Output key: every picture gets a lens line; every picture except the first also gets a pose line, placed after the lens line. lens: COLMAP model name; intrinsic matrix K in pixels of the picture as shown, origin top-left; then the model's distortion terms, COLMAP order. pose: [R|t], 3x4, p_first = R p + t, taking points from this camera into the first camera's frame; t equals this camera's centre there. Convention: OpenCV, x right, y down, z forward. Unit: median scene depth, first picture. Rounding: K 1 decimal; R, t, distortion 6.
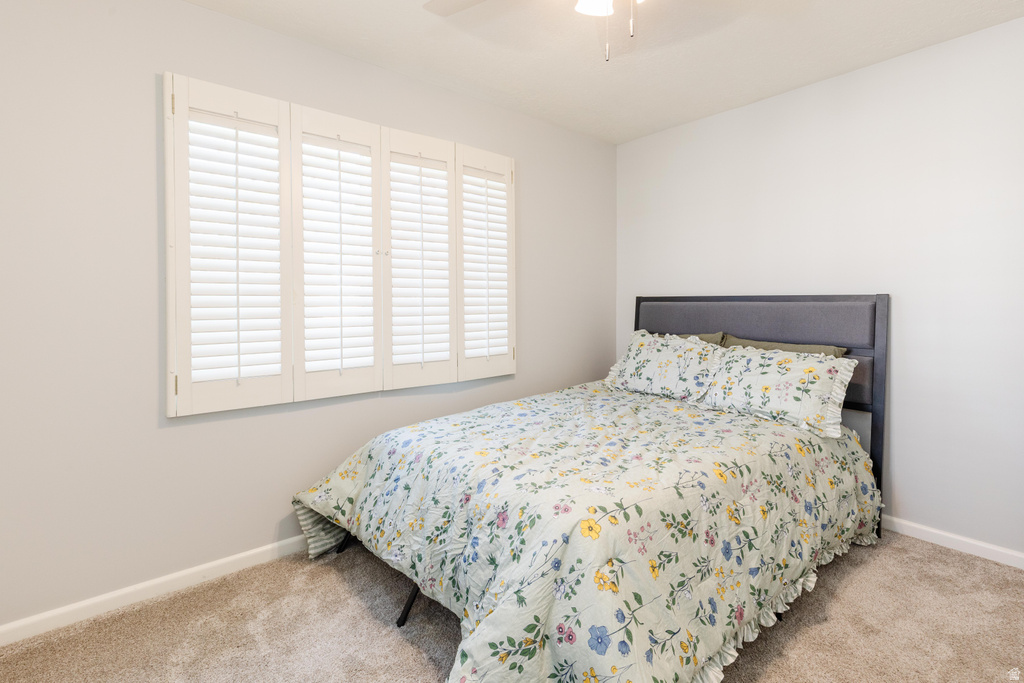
lens RADIAL K [[473.9, 0, 513.1], [0, 473.9, 317.9], [0, 0, 1]] dist [0.000053, -0.000193]
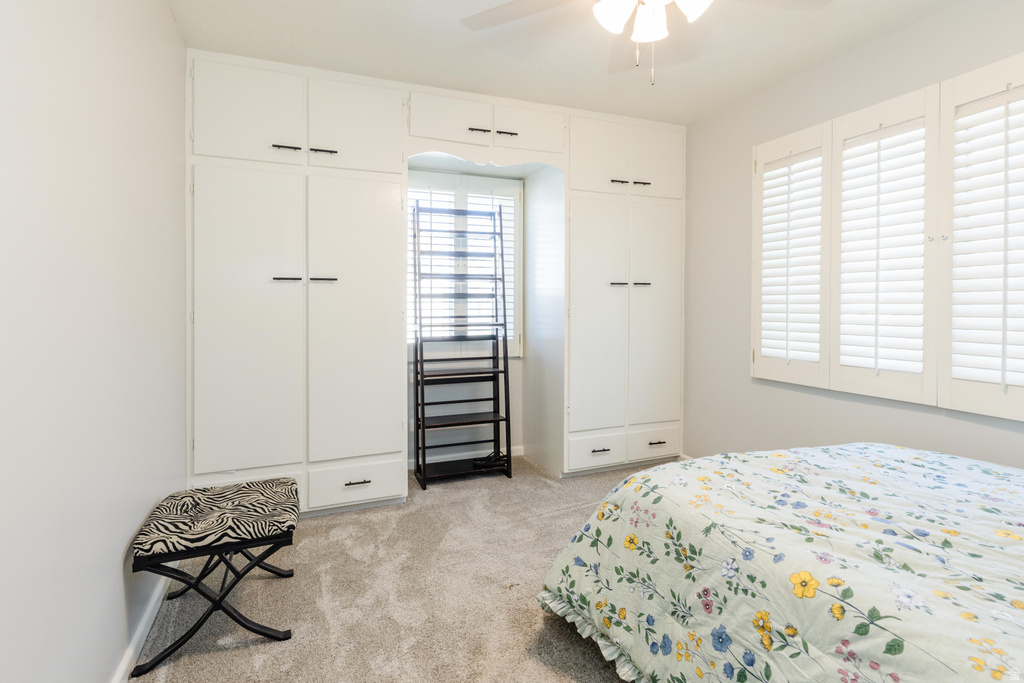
lens RADIAL K [[503.7, 0, 510.7], [0, 503.7, 319.2], [0, 0, 1]] dist [0.005557, 0.000910]
pose [[-0.281335, 0.035526, -0.958952, 0.998926], [-0.020219, 0.998873, 0.042937, -0.025594], [0.959396, 0.031468, -0.280300, 0.697817]]
